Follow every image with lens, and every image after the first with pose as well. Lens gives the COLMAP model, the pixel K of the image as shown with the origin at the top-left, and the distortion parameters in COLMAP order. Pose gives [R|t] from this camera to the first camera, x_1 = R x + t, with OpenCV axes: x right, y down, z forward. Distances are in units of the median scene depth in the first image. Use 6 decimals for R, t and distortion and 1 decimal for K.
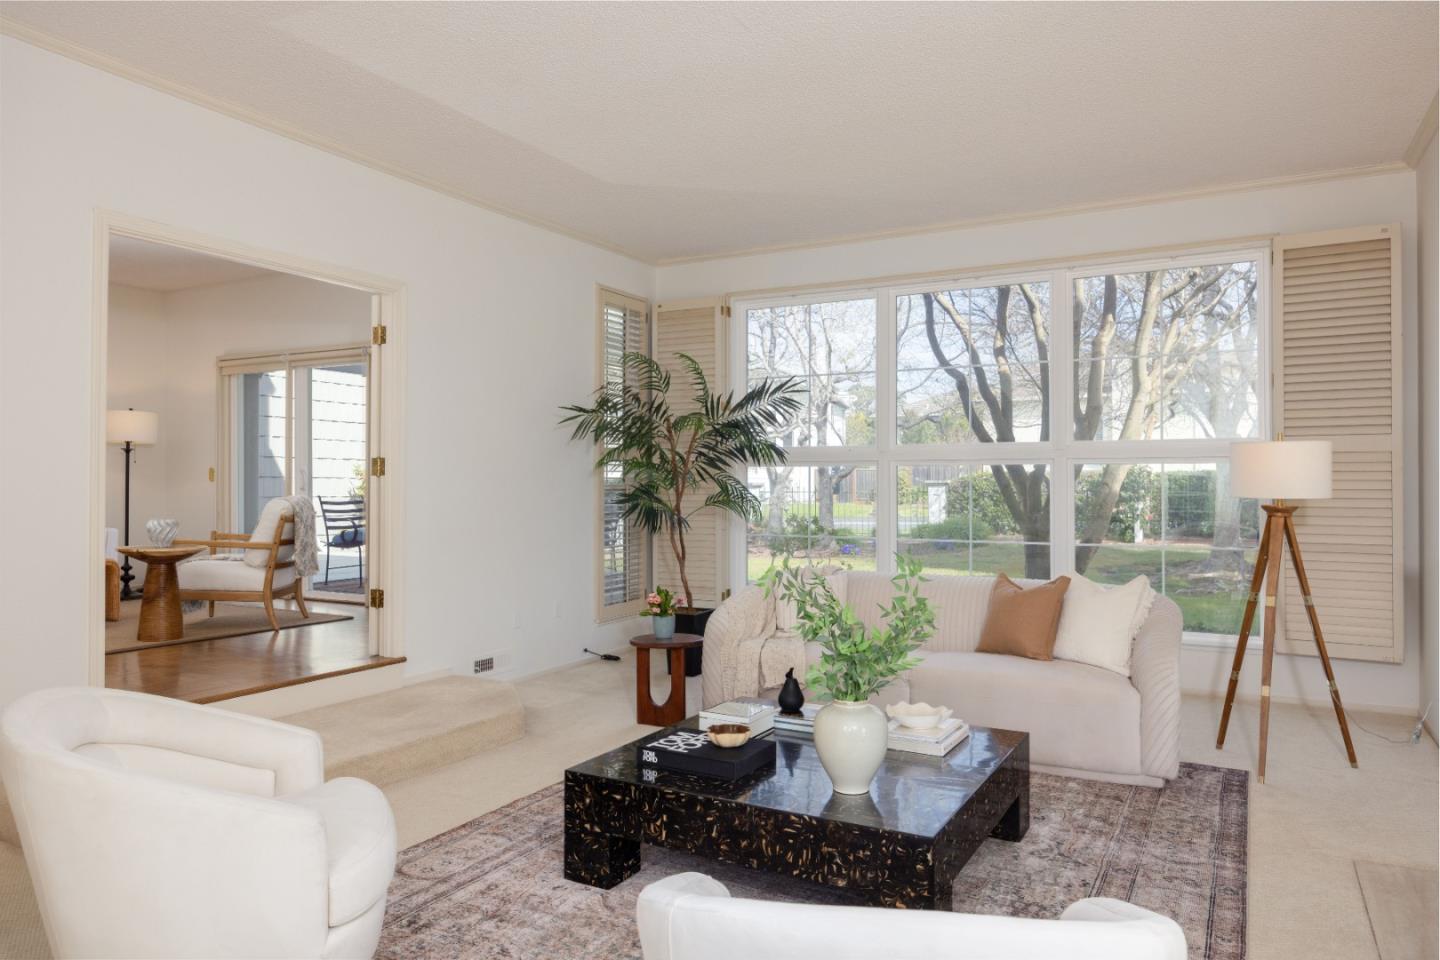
lens RADIAL K [[945.0, 0, 716.8], [0, 945.0, 477.7], [0, 0, 1]] dist [-0.003706, -0.000174]
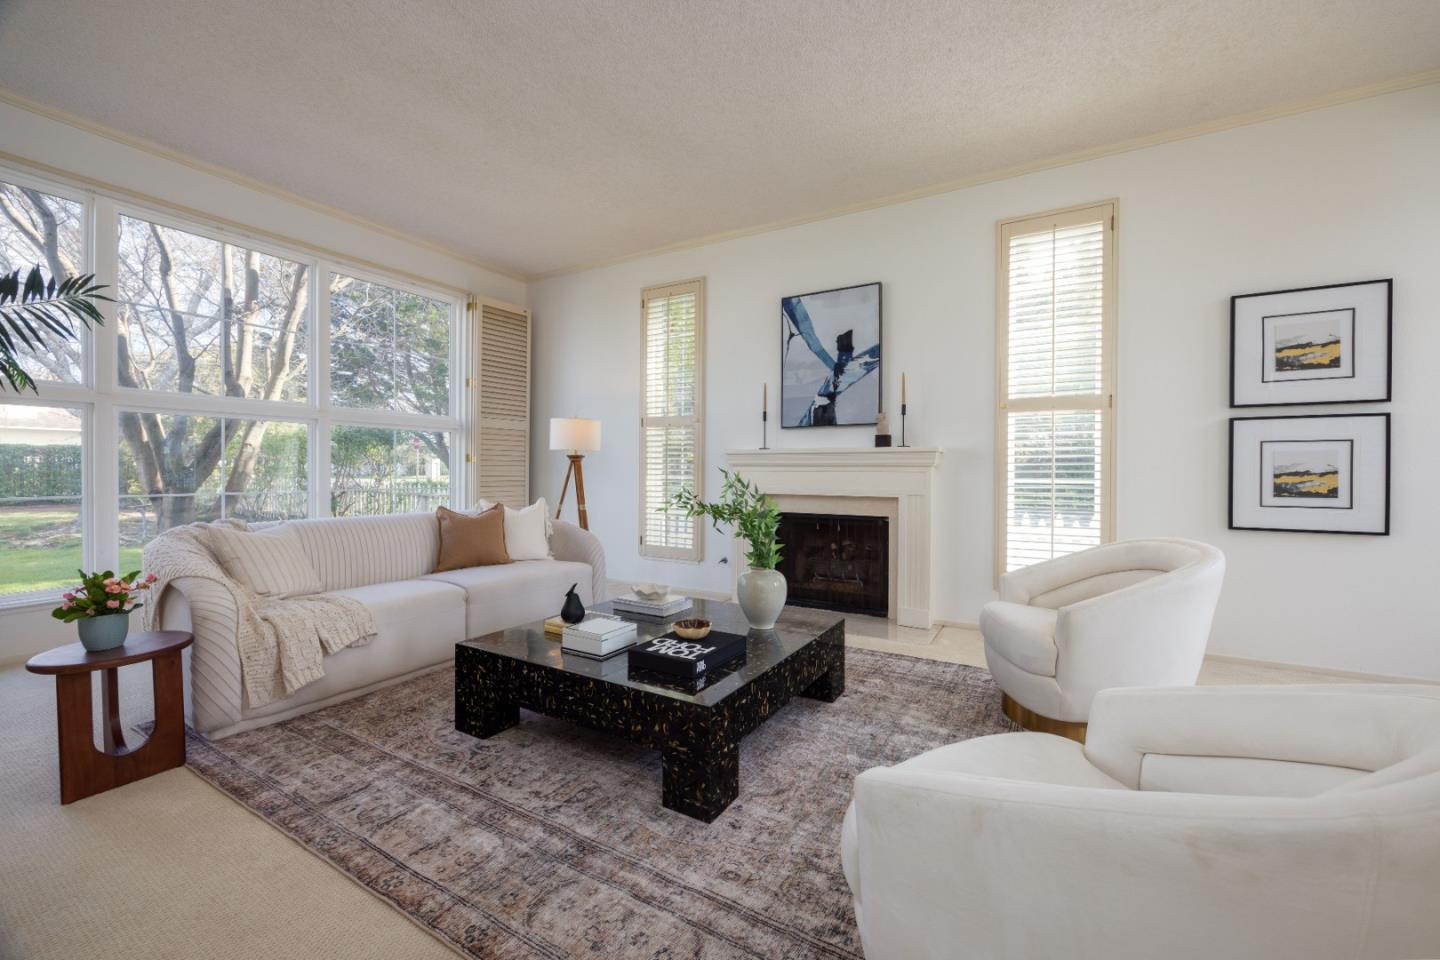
lens RADIAL K [[577.1, 0, 727.1], [0, 577.1, 481.4], [0, 0, 1]] dist [-0.006559, 0.000199]
pose [[0.017686, -0.019129, 0.999661, -0.352355], [-0.010277, 0.999761, 0.019313, 0.038819], [-0.999791, -0.010615, 0.017486, 0.480290]]
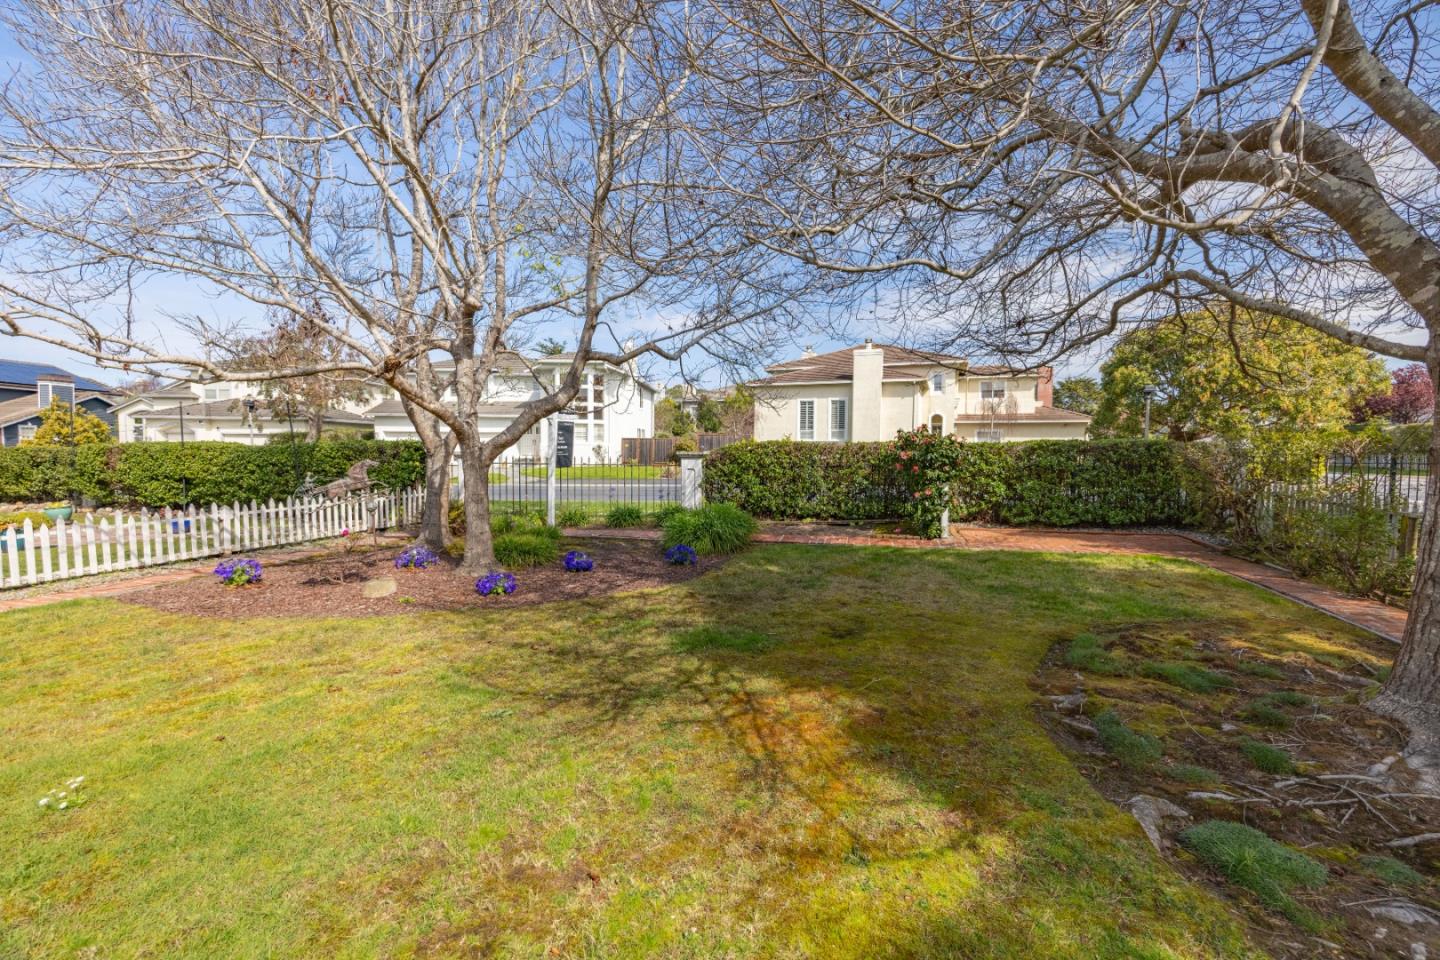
lens RADIAL K [[590.6, 0, 718.4], [0, 590.6, 470.1], [0, 0, 1]] dist [-0.008488, -0.000035]
pose [[0.976563, -0.001610, 0.215228, 0.561195], [-0.007445, 0.999121, 0.041257, -0.007926], [-0.215105, -0.041892, 0.975692, 1.928178]]
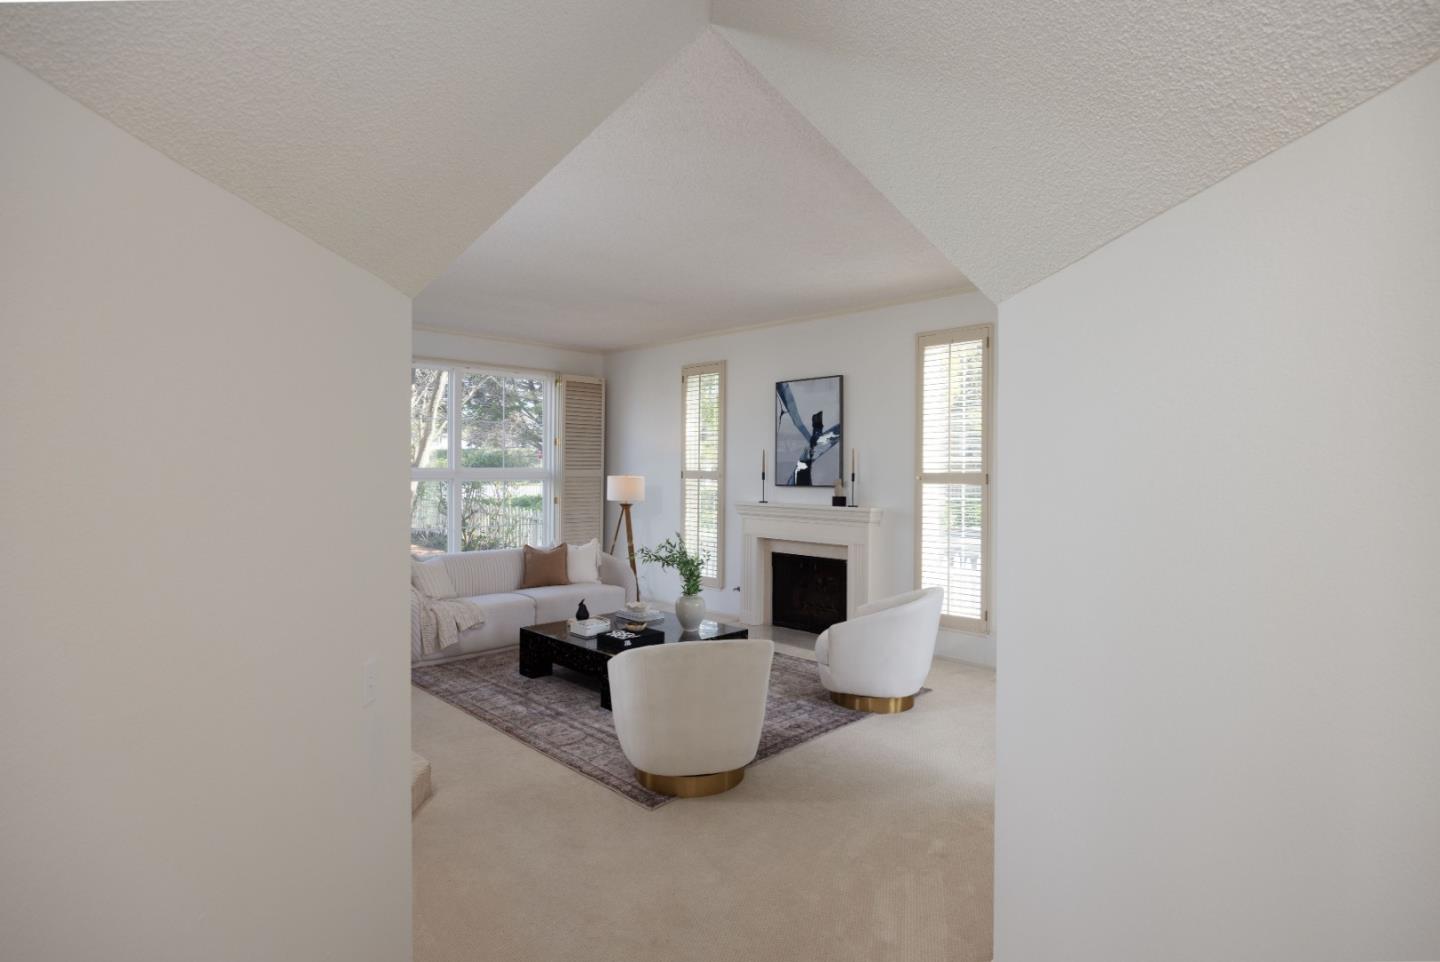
lens RADIAL K [[725.2, 0, 720.0], [0, 725.2, 481.0], [0, 0, 1]] dist [-0.012457, -0.000950]
pose [[0.274665, -0.013619, 0.961443, -0.757597], [-0.010289, 0.999801, 0.017102, -0.041939], [-0.961485, -0.014590, 0.274470, 0.190976]]
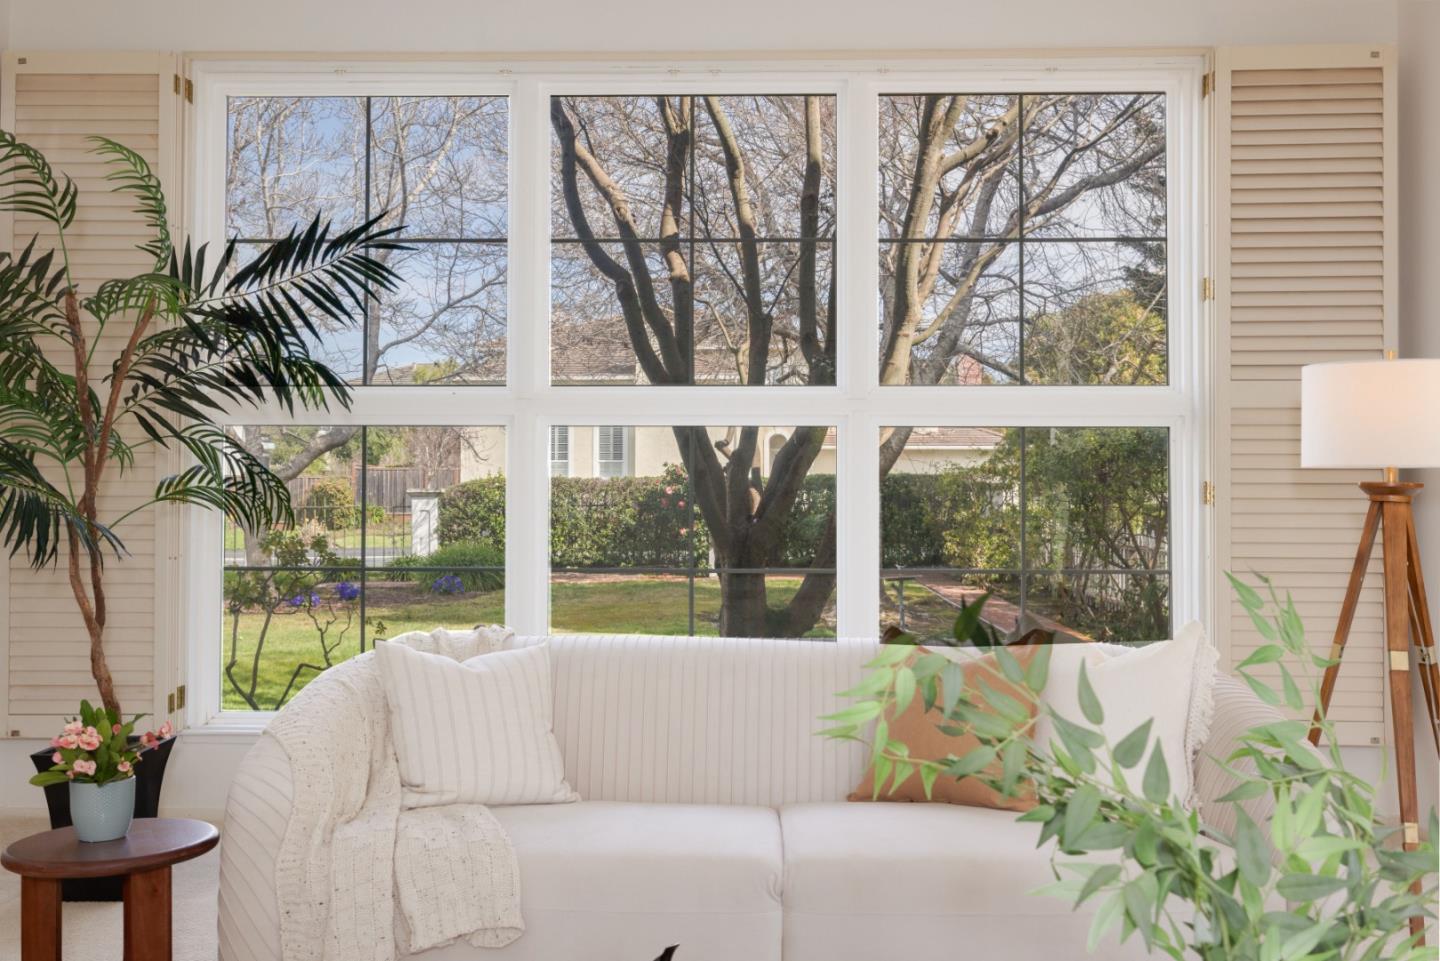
lens RADIAL K [[1356.9, 0, 710.7], [0, 1356.9, 459.8], [0, 0, 1]] dist [-0.001127, 0.002416]
pose [[0.887385, 0.017282, 0.460705, -0.076099], [-0.005449, 0.999621, -0.027002, 0.027578], [-0.460997, 0.021450, 0.887142, 0.340162]]
